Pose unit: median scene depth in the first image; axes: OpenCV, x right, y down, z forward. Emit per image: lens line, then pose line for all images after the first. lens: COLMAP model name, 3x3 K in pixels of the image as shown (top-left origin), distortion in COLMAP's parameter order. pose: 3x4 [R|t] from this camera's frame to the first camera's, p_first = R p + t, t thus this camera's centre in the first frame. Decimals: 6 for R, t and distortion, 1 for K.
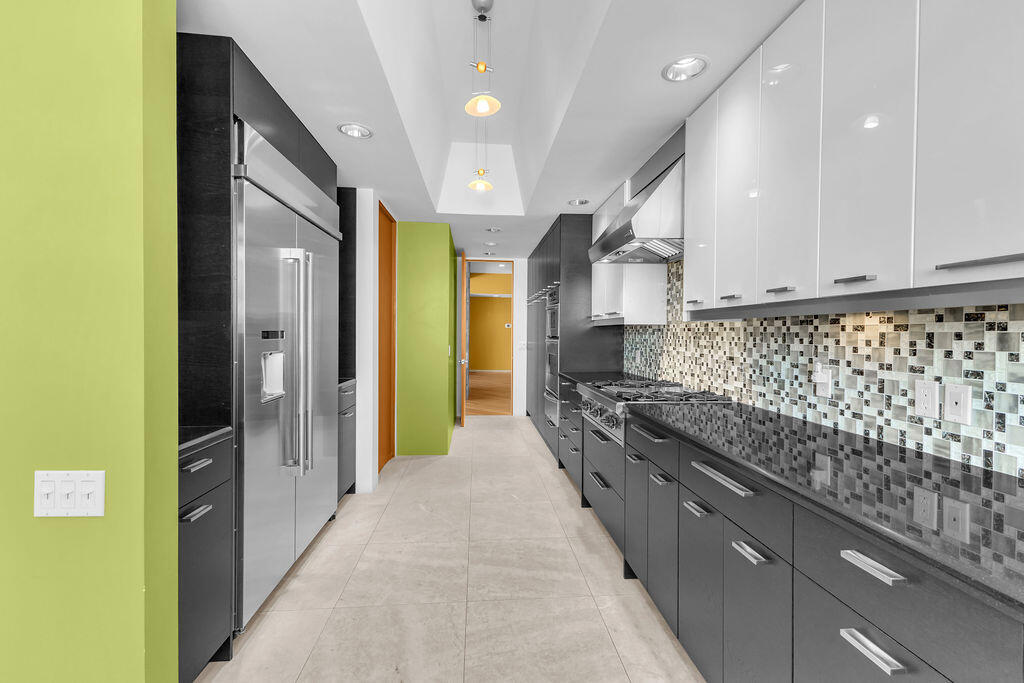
lens RADIAL K [[439.4, 0, 512.5], [0, 439.4, 337.9], [0, 0, 1]] dist [0.013171, -0.000858]
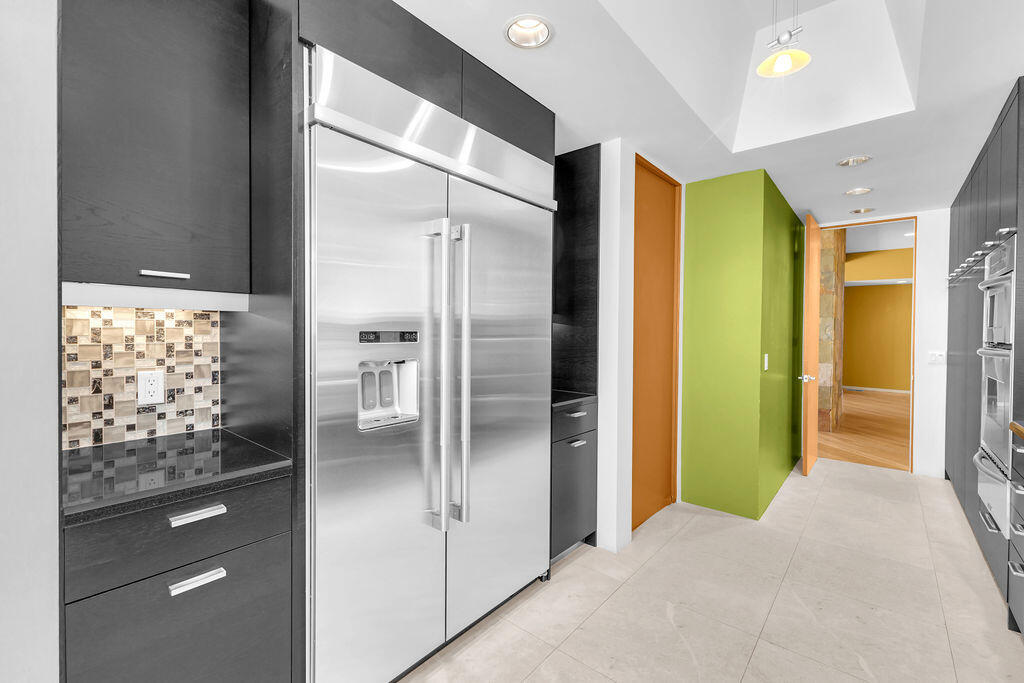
lens RADIAL K [[439.4, 0, 512.8], [0, 439.4, 339.0], [0, 0, 1]] dist [0.013171, -0.000858]
pose [[0.711469, 0.006162, -0.702691, 0.062606], [-0.009880, 0.999950, -0.001235, -0.002244], [0.702648, 0.007821, 0.711494, 0.309531]]
